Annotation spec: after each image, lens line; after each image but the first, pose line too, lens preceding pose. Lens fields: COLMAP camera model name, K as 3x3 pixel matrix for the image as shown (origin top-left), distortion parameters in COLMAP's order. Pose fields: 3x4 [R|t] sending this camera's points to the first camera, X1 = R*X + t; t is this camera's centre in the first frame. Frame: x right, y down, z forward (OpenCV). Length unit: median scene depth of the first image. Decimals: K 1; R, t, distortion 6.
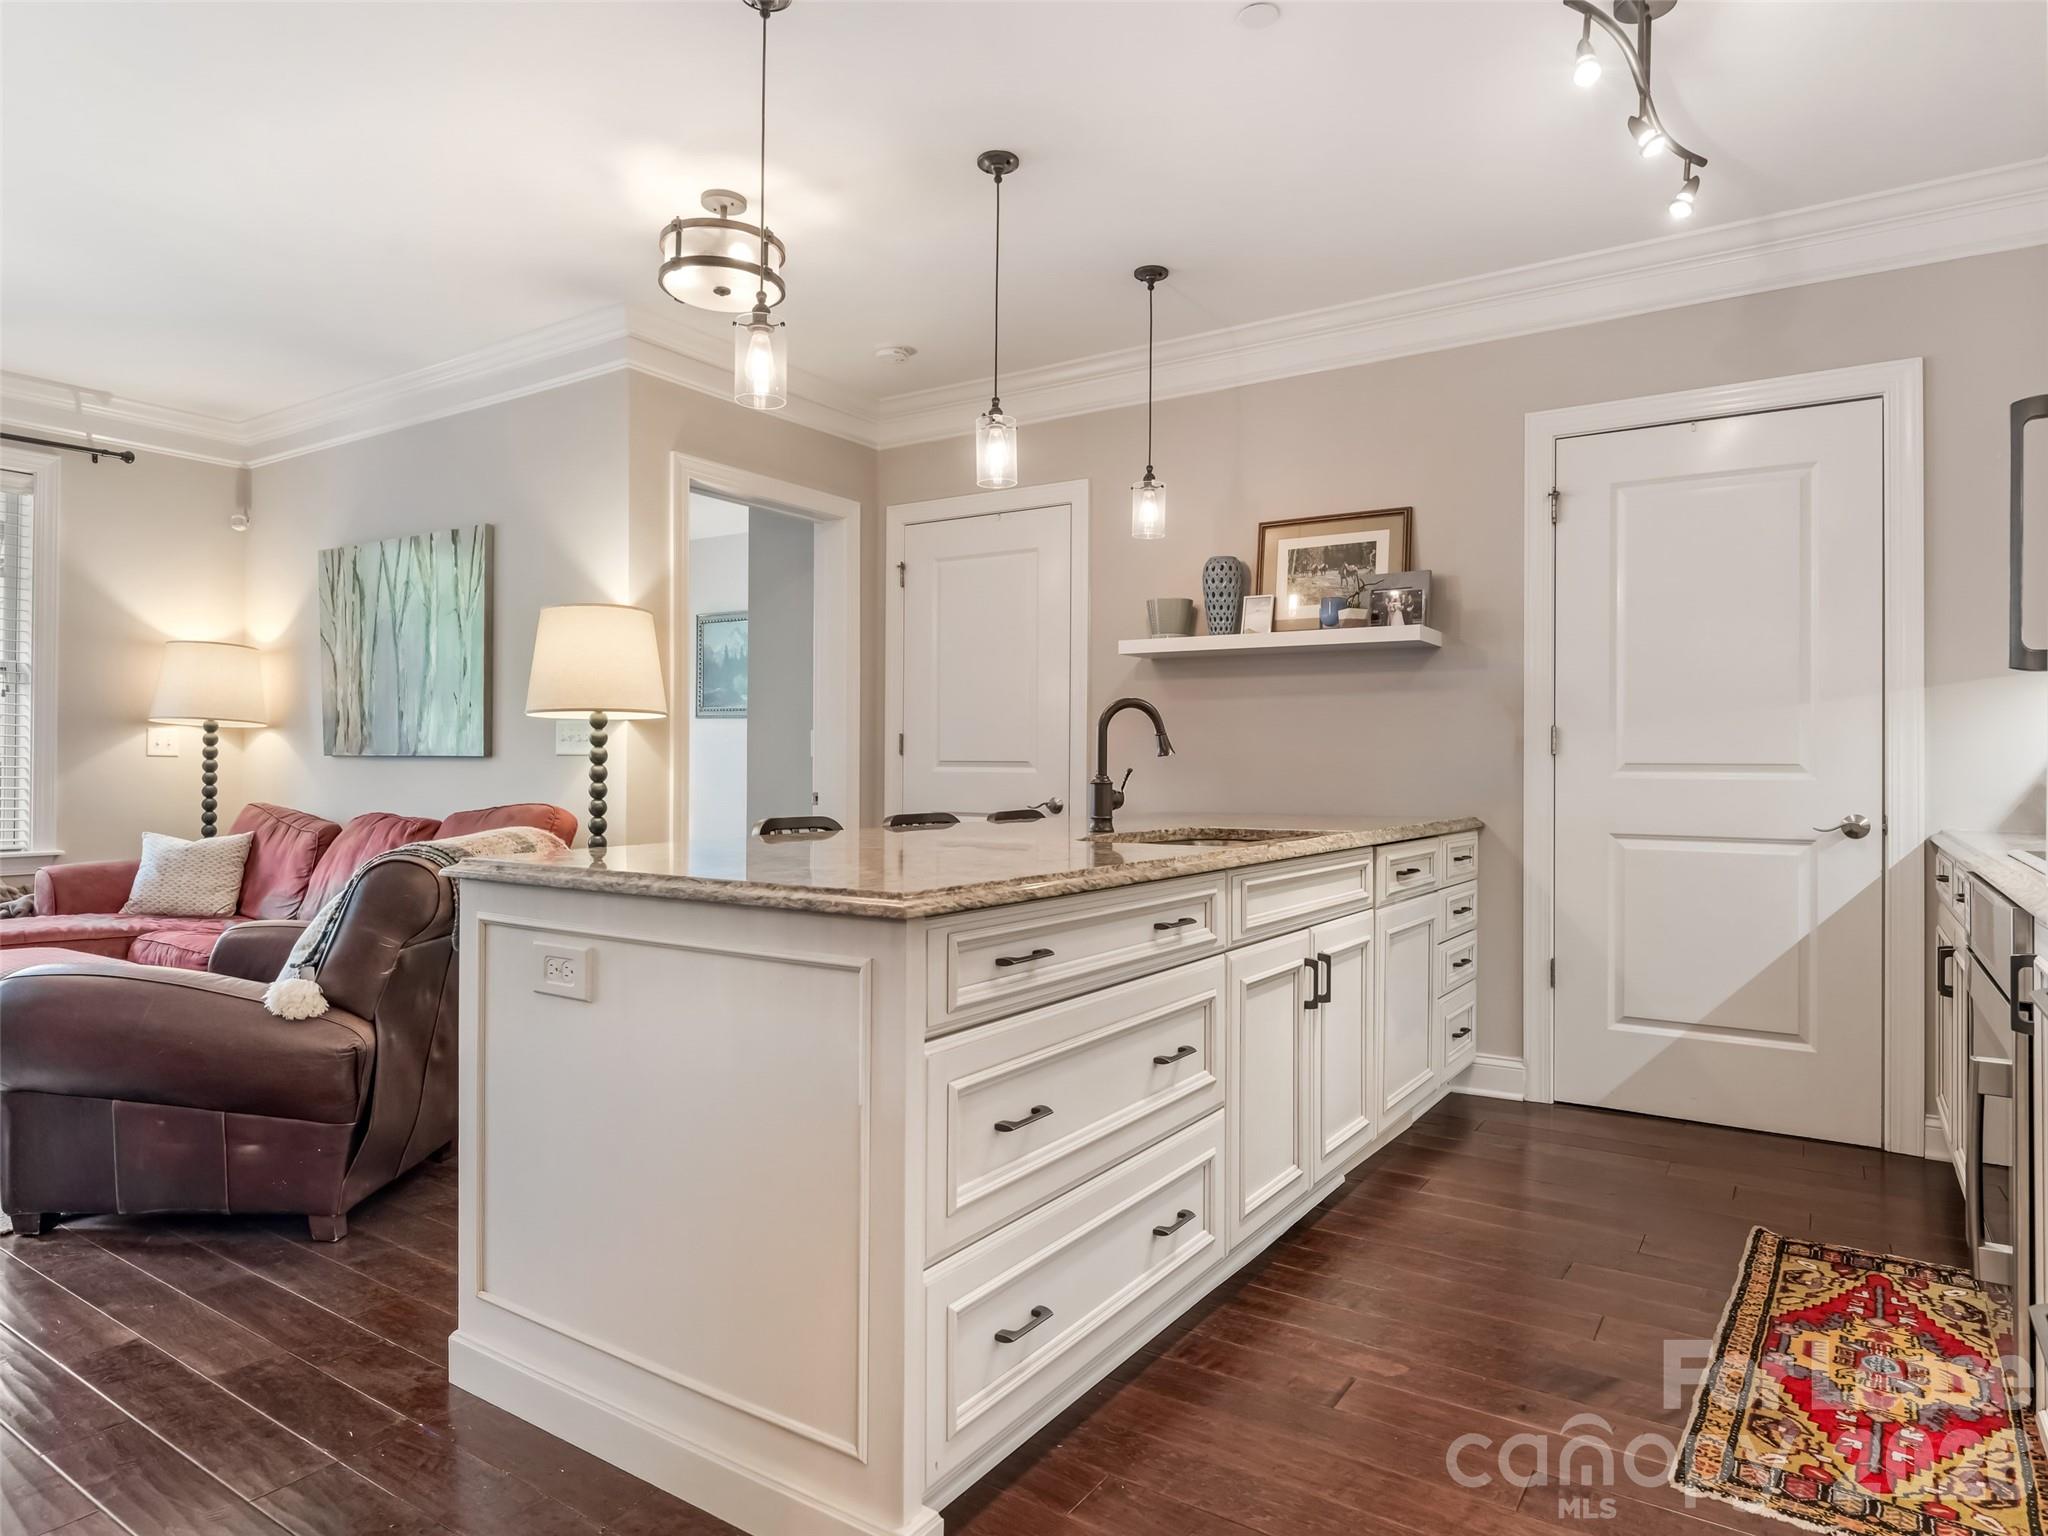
lens RADIAL K [[1256.8, 0, 1024.0], [0, 1256.8, 768.0], [0, 0, 1]] dist [-0.006530, 0.002691]
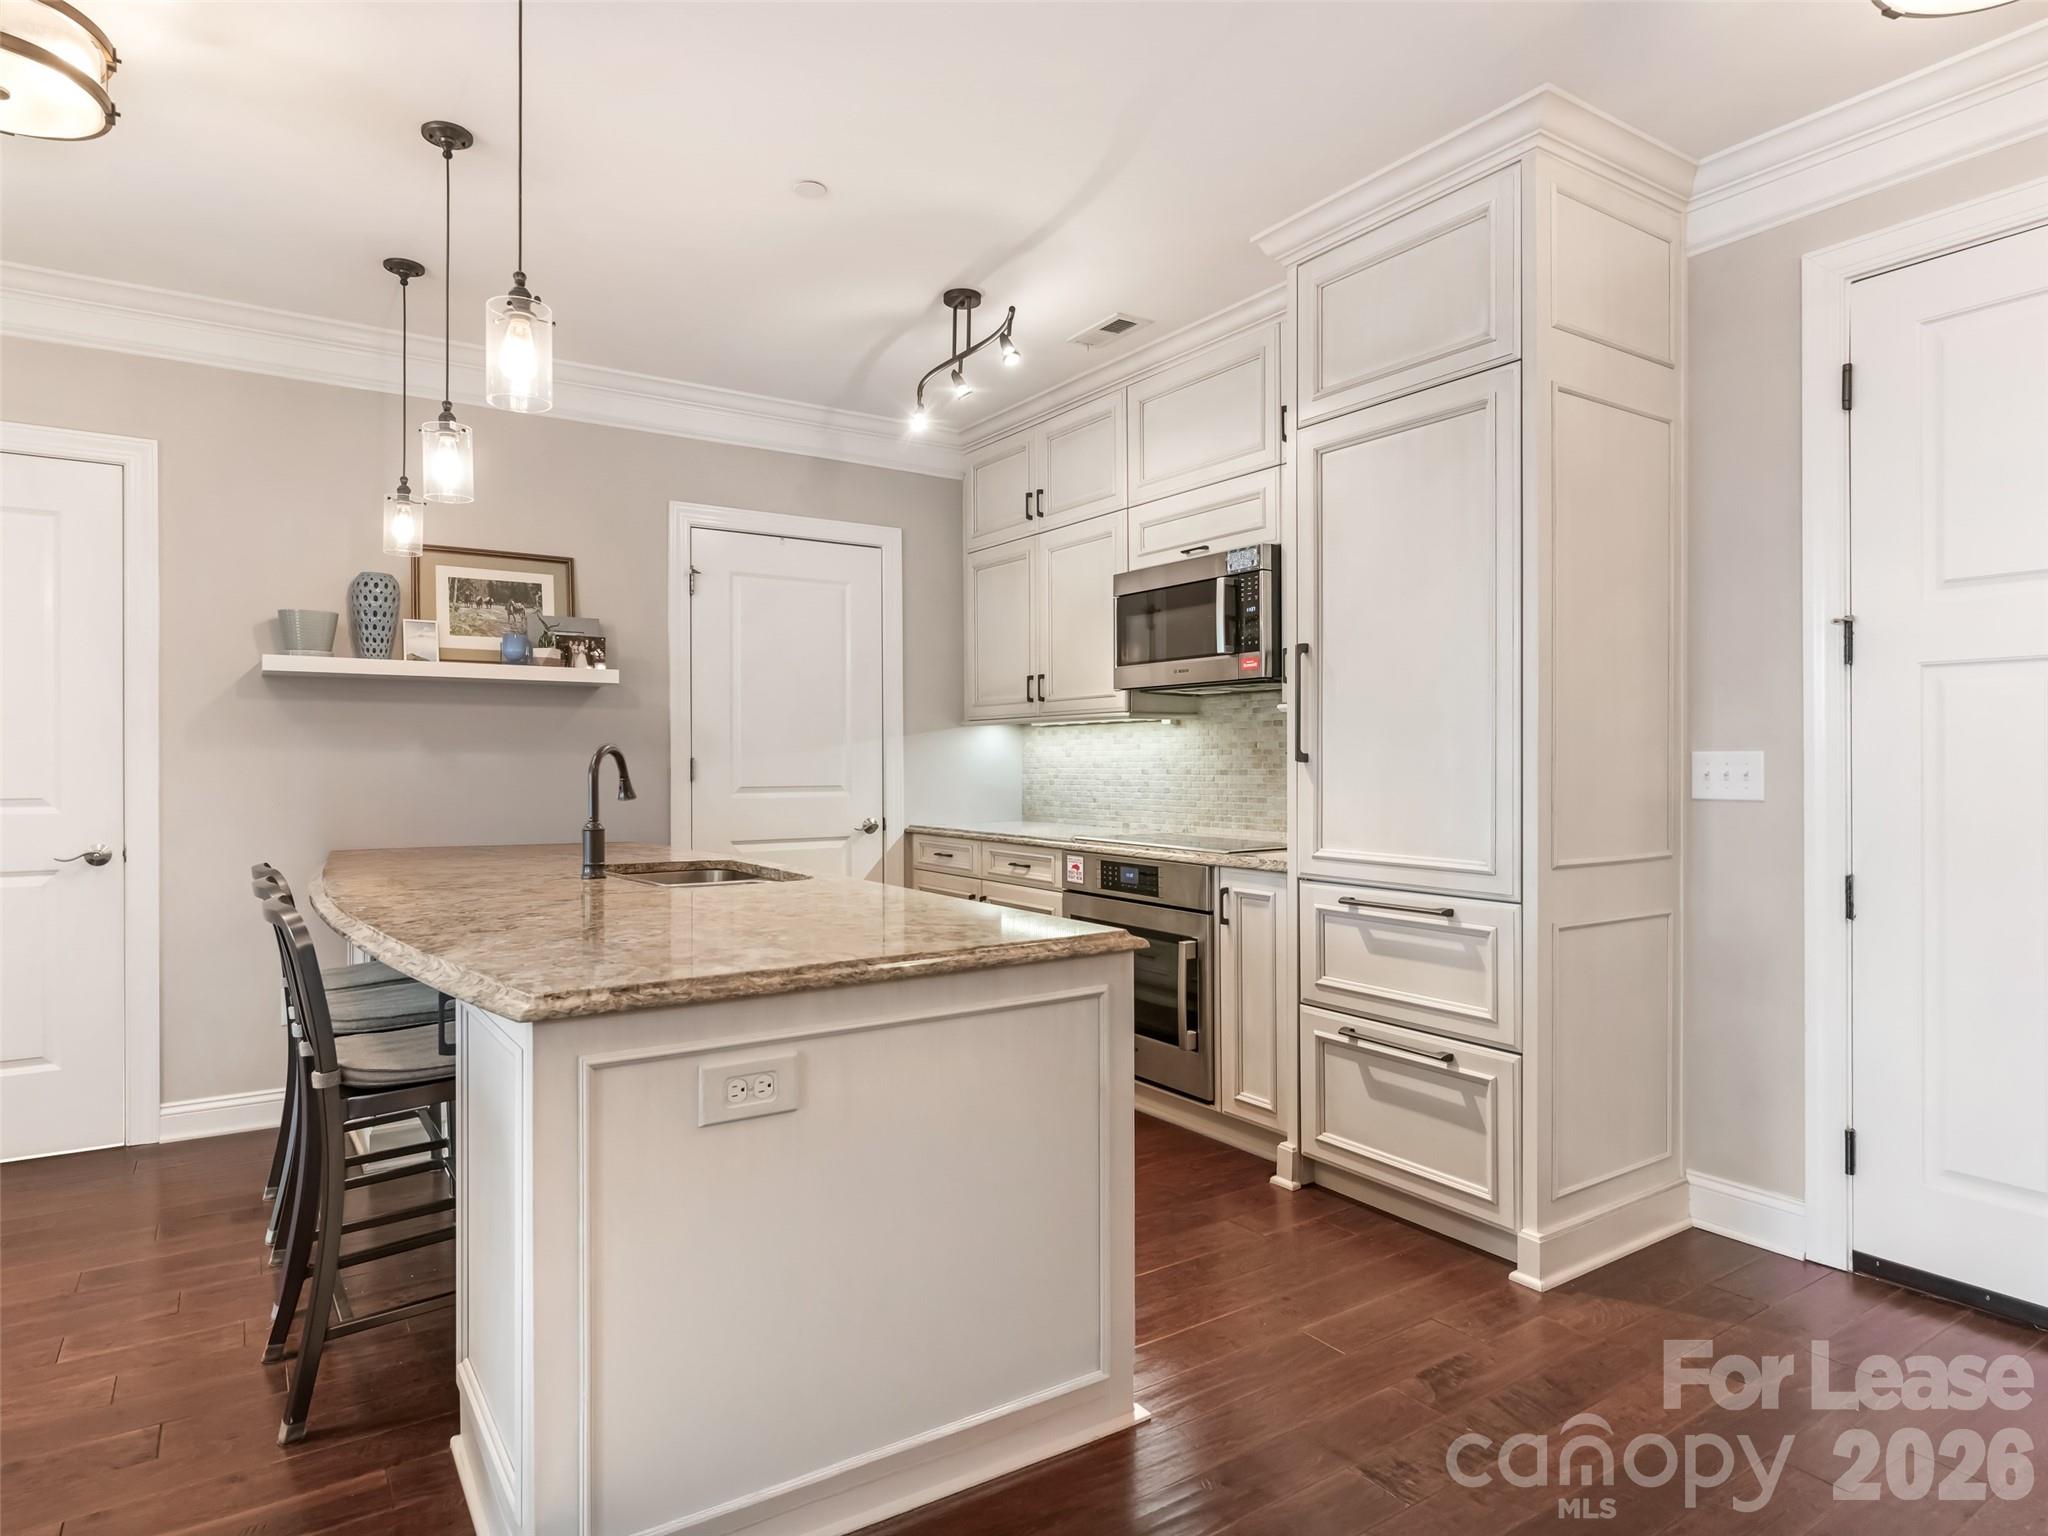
lens RADIAL K [[1167.5, 0, 1024.0], [0, 1167.5, 768.0], [0, 0, 1]] dist [0.000635, 0.001134]
pose [[0.379337, -0.012713, 0.925171, -0.435009], [0.004234, 0.999919, 0.012004, -0.029900], [-0.925249, -0.000636, 0.379360, 0.212608]]
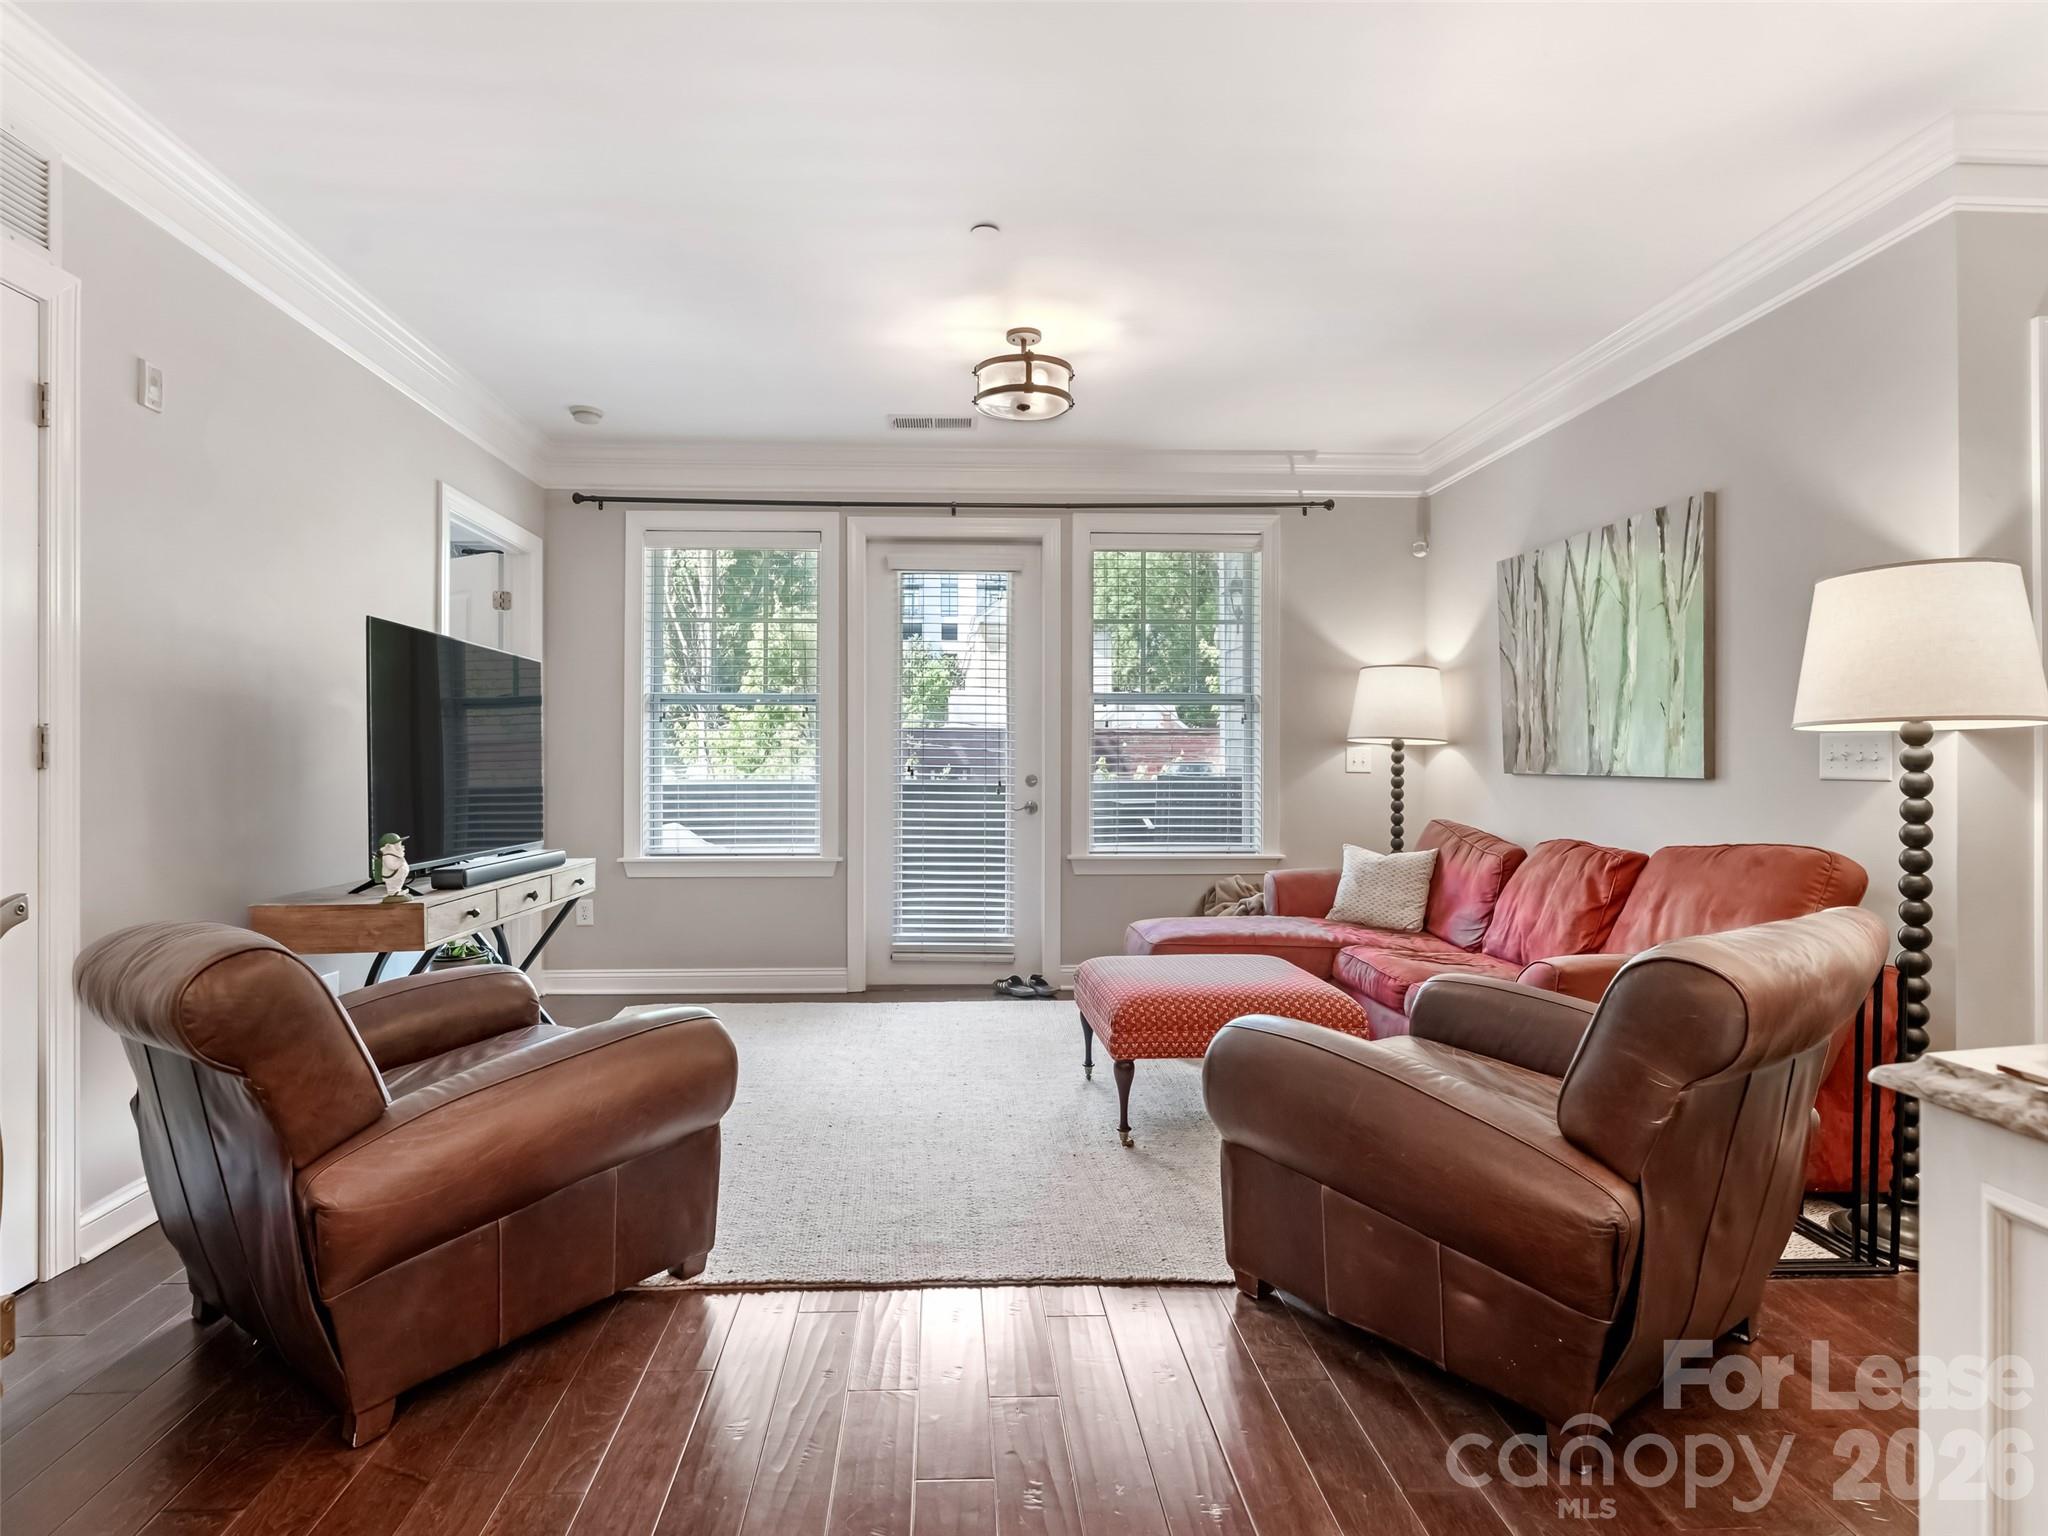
lens RADIAL K [[1067.7, 0, 1024.0], [0, 1067.7, 768.0], [0, 0, 1]] dist [-0.002853, 0.000776]
pose [[0.622361, -0.002900, -0.782725, -0.161742], [0.006994, 0.999974, 0.001856, -0.020291], [0.782699, -0.006630, 0.622365, 0.222323]]
